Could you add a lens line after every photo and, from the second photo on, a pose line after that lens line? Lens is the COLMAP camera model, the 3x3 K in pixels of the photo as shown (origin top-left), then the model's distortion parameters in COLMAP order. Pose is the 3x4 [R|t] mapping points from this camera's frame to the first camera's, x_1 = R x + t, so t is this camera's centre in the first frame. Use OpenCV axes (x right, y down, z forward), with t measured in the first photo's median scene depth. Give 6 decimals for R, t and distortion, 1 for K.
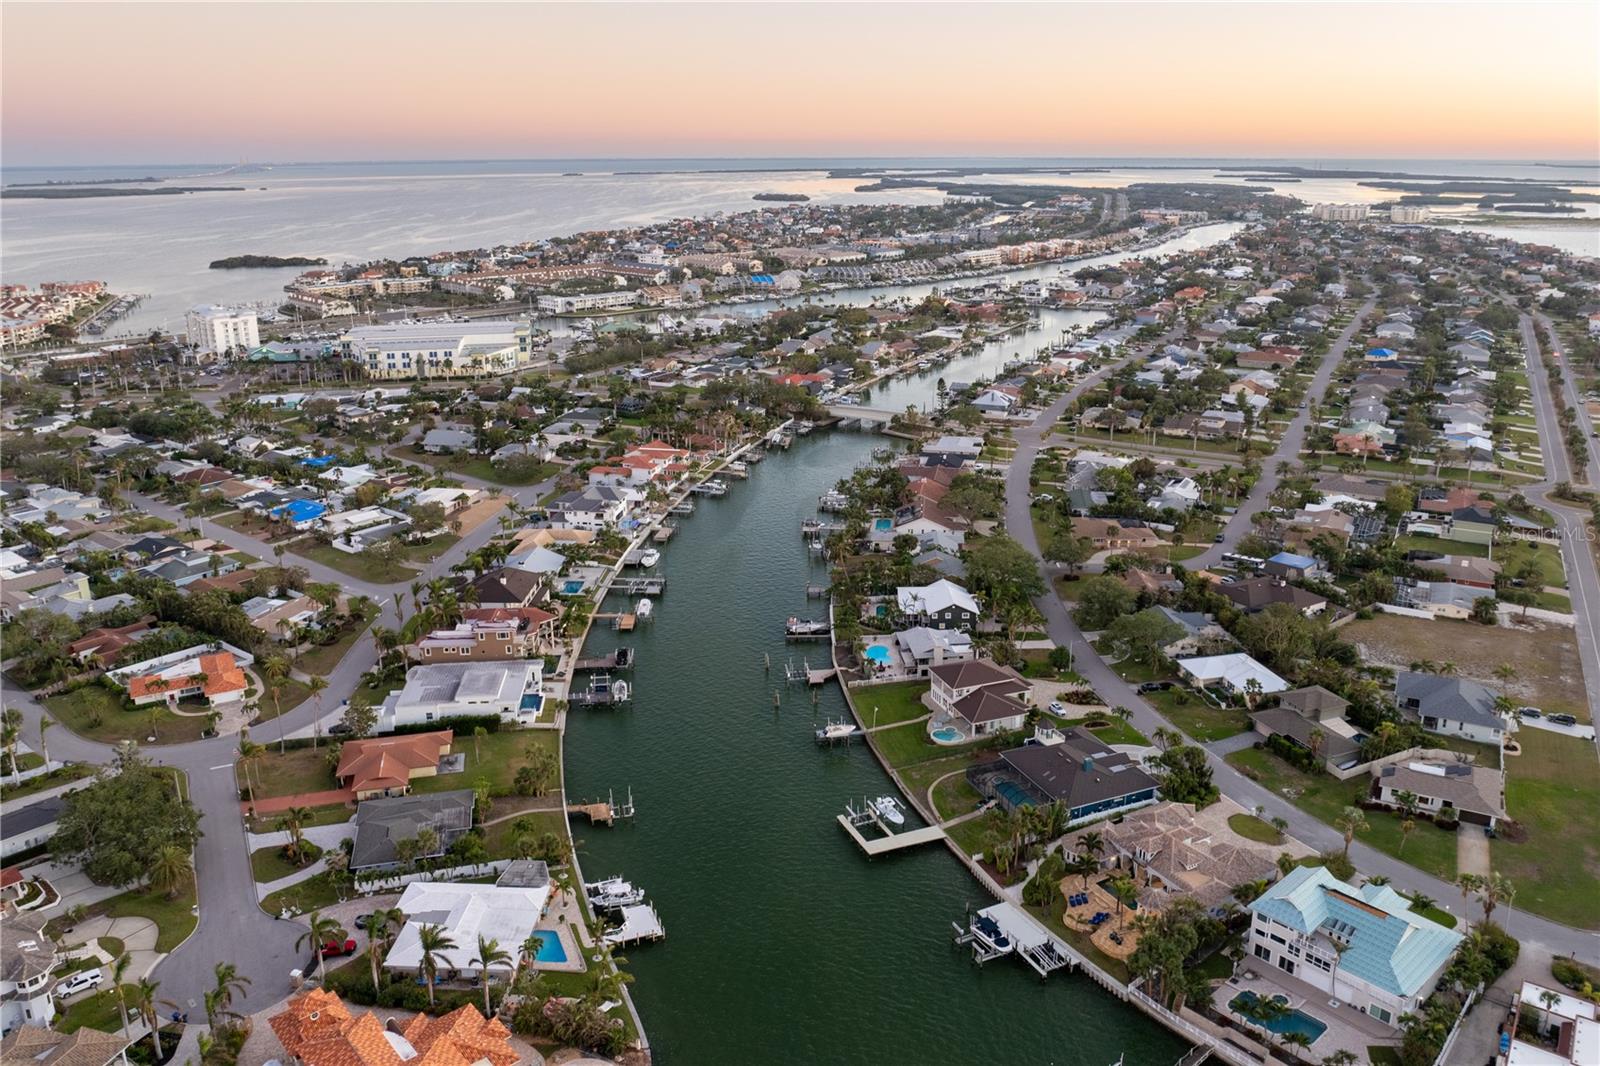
lens RADIAL K [[1158.9, 0, 812.8], [0, 1158.9, 584.7], [0, 0, 1]] dist [-0.031256, 0.002957]
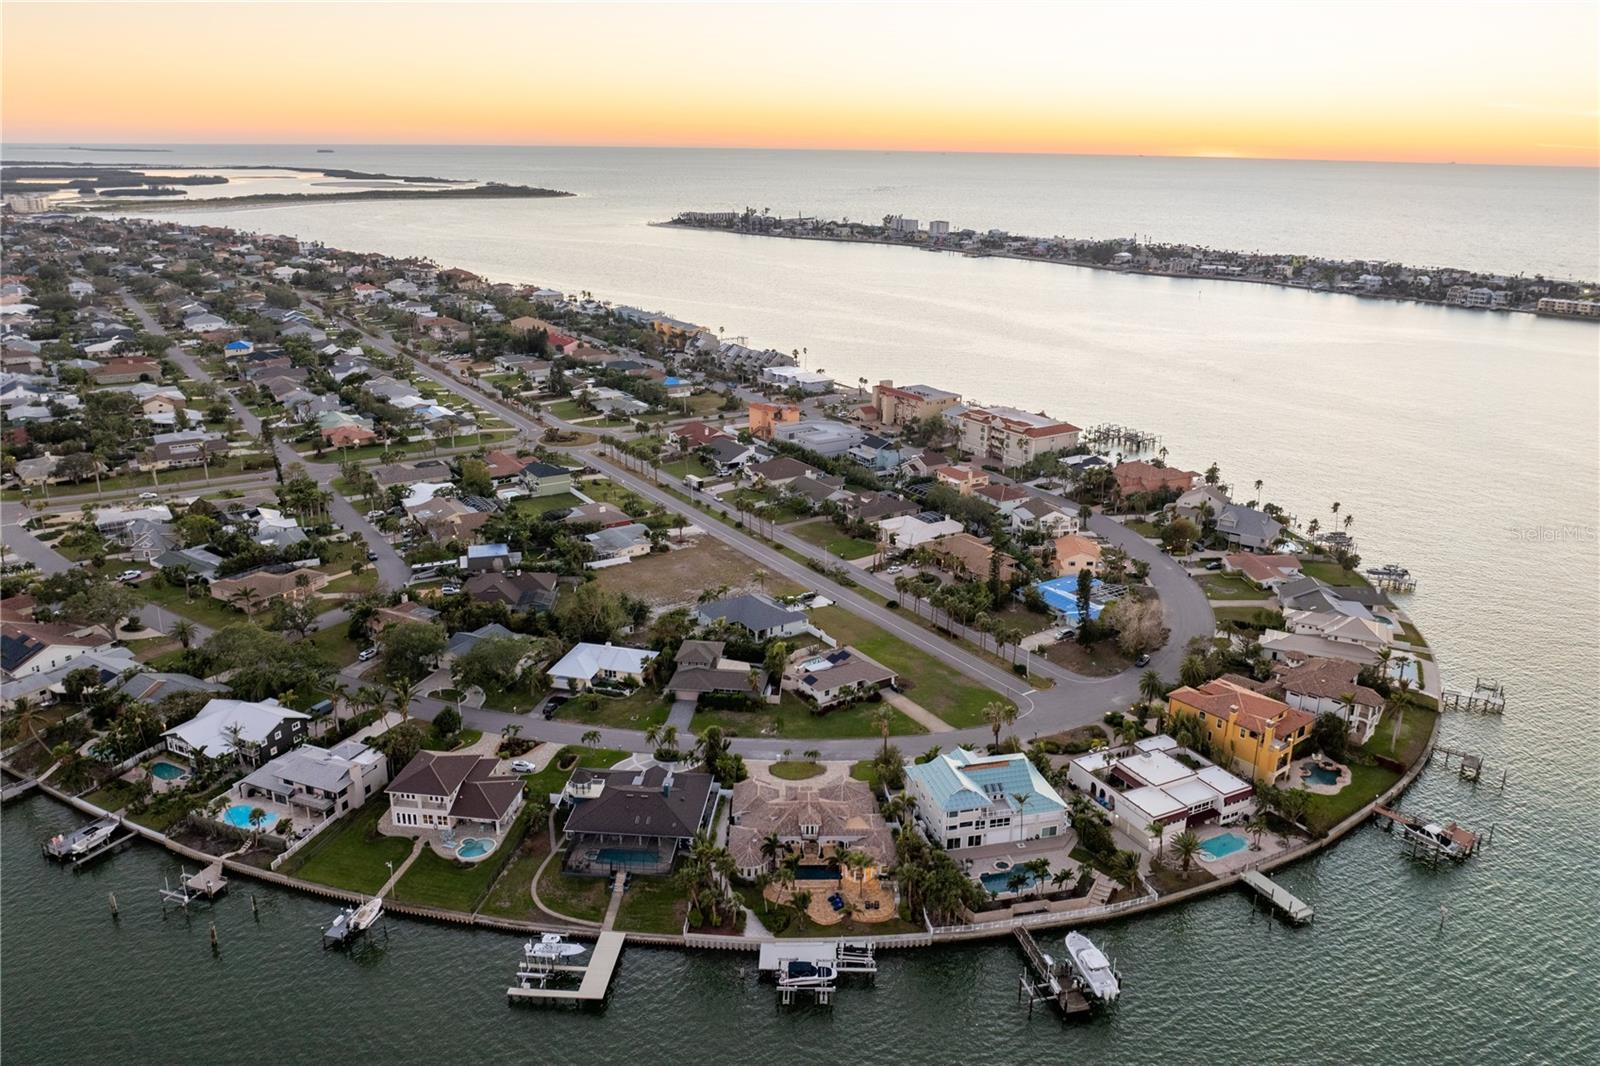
lens RADIAL K [[1167.2, 0, 806.5], [0, 1167.2, 557.4], [0, 0, 1]] dist [-0.028950, -0.004657]
pose [[0.459337, -0.283191, 0.841910, -0.371706], [0.292133, 0.943254, 0.157895, -0.114407], [-0.838849, 0.173423, 0.516001, 0.302636]]
